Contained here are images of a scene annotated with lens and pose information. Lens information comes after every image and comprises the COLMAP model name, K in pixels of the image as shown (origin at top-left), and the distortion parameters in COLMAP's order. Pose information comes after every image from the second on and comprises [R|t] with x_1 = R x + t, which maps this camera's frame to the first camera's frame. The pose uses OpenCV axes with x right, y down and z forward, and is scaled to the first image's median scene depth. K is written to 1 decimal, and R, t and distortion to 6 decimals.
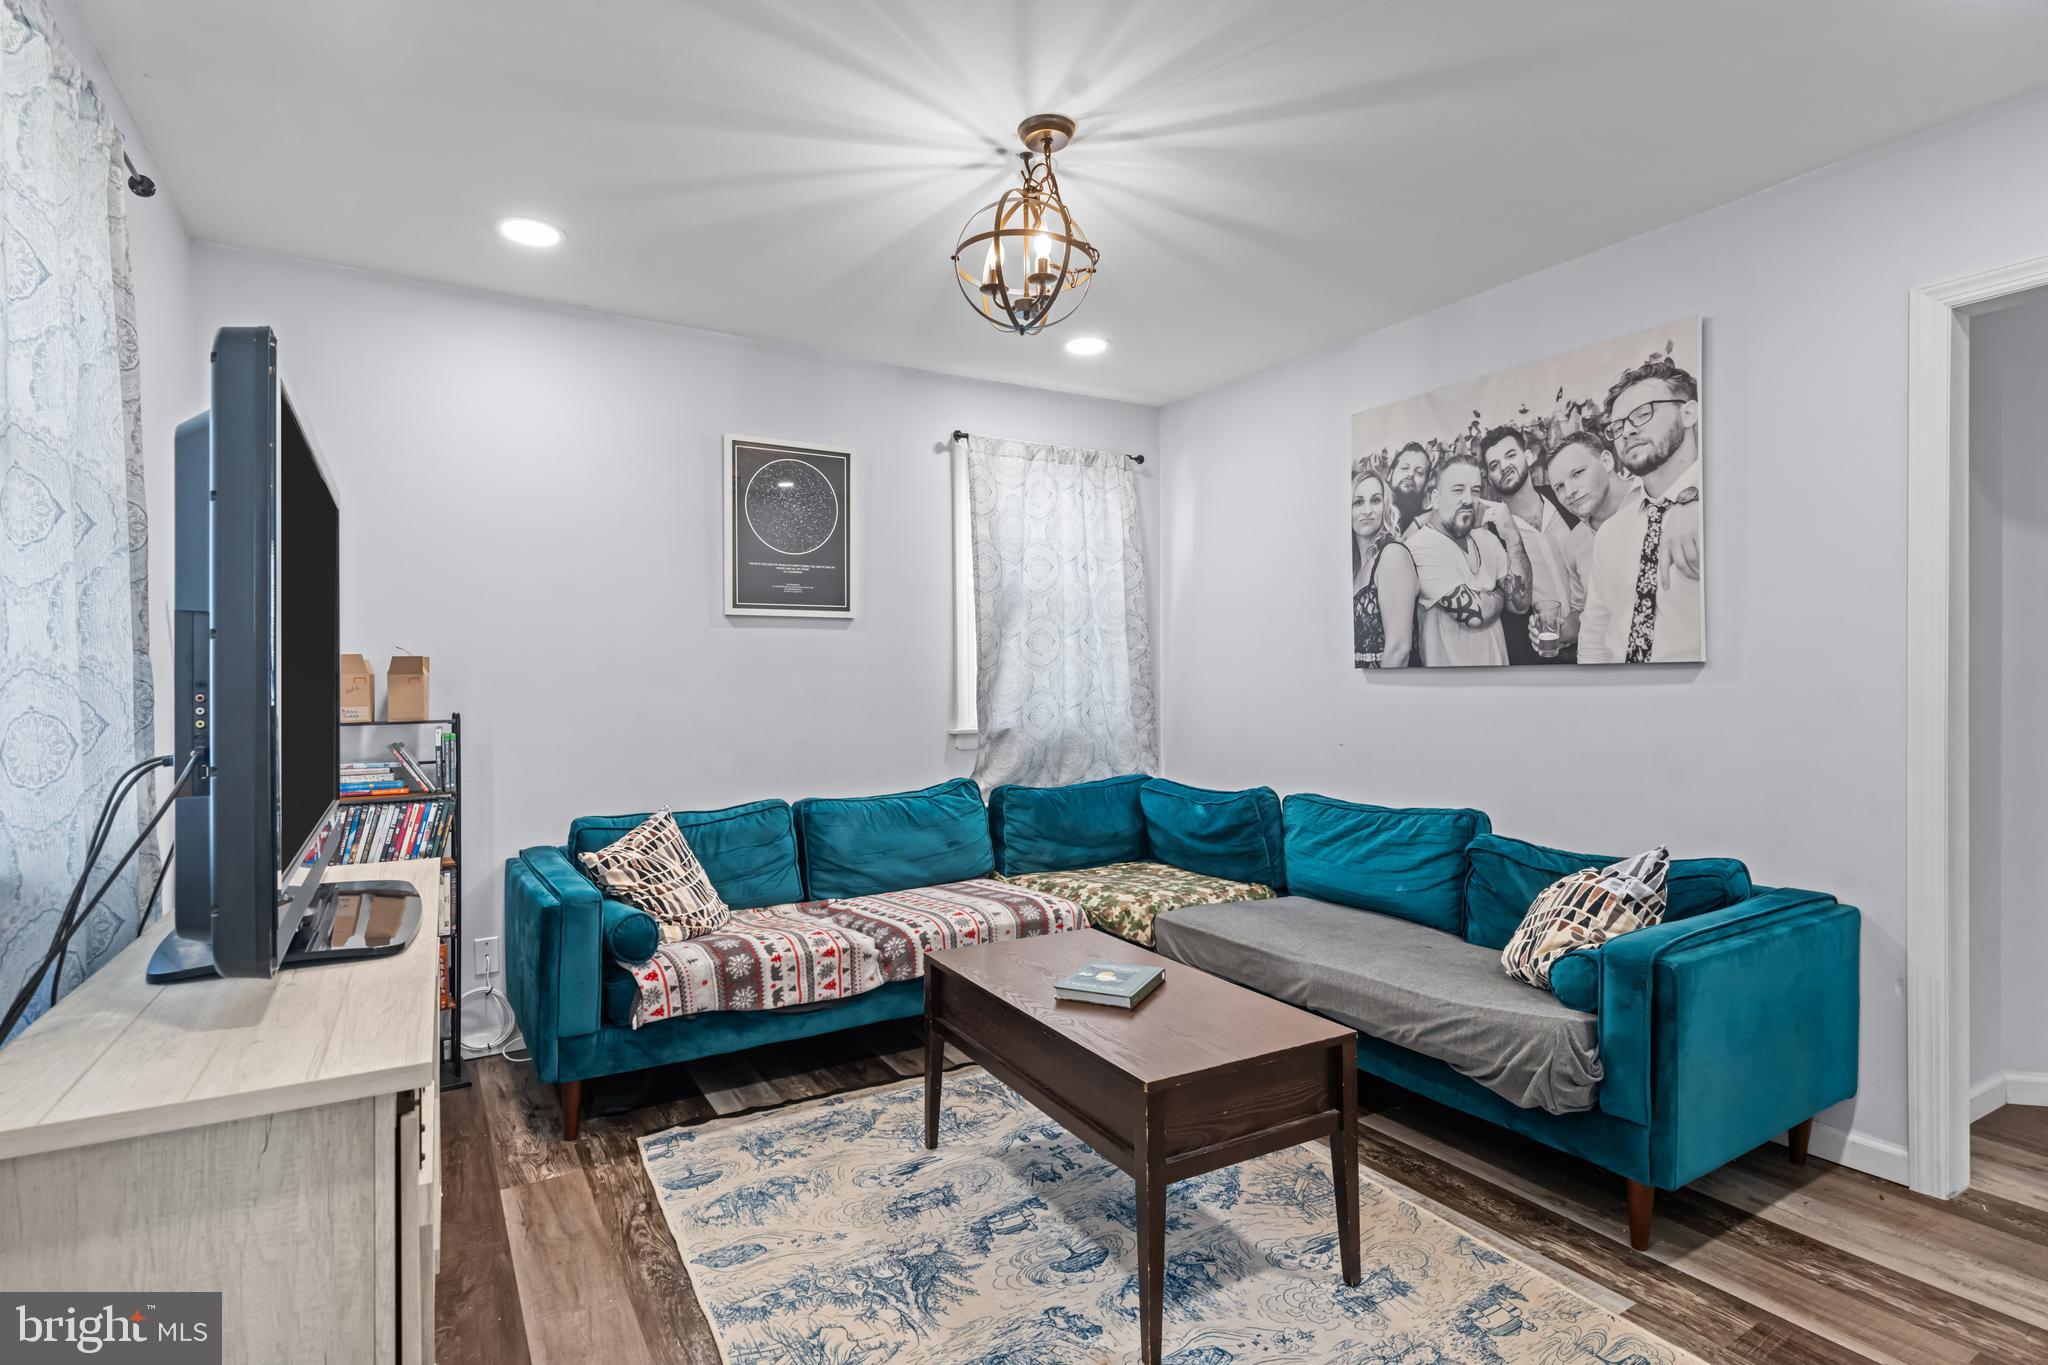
lens RADIAL K [[1017.7, 0, 1025.7], [0, 1017.7, 677.4], [0, 0, 1]] dist [-0.001913, -0.000375]
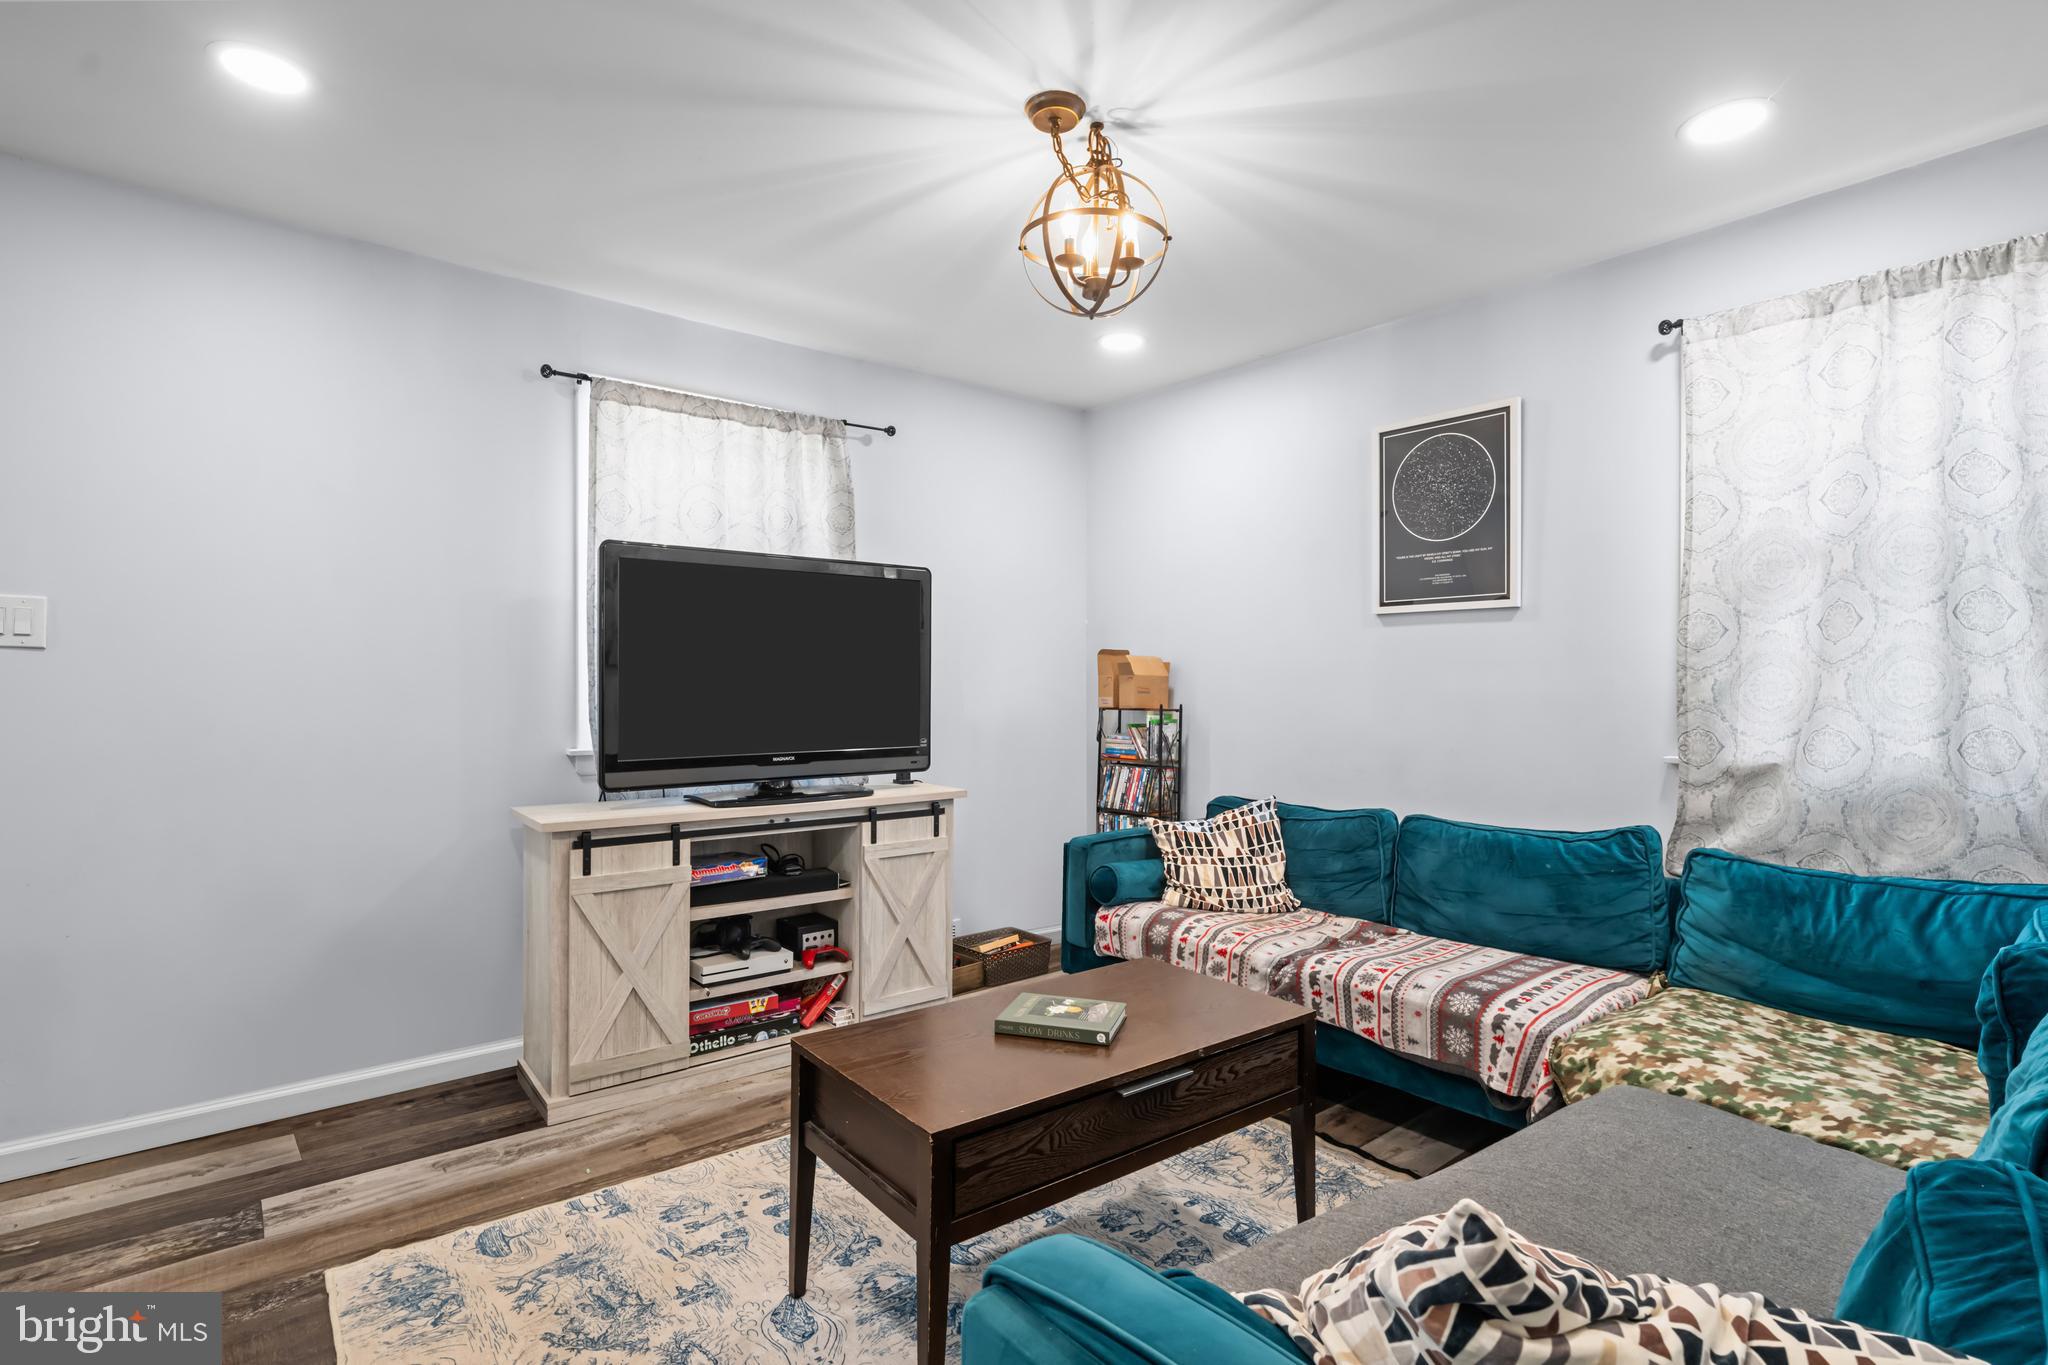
lens RADIAL K [[1005.5, 0, 1026.0], [0, 1005.5, 681.2], [0, 0, 1]] dist [-0.000189, 0.000259]
pose [[0.135225, 0.006484, -0.990794, 0.595888], [-0.005332, 0.999969, 0.005816, -0.001335], [0.990801, 0.004497, 0.135255, 0.525330]]
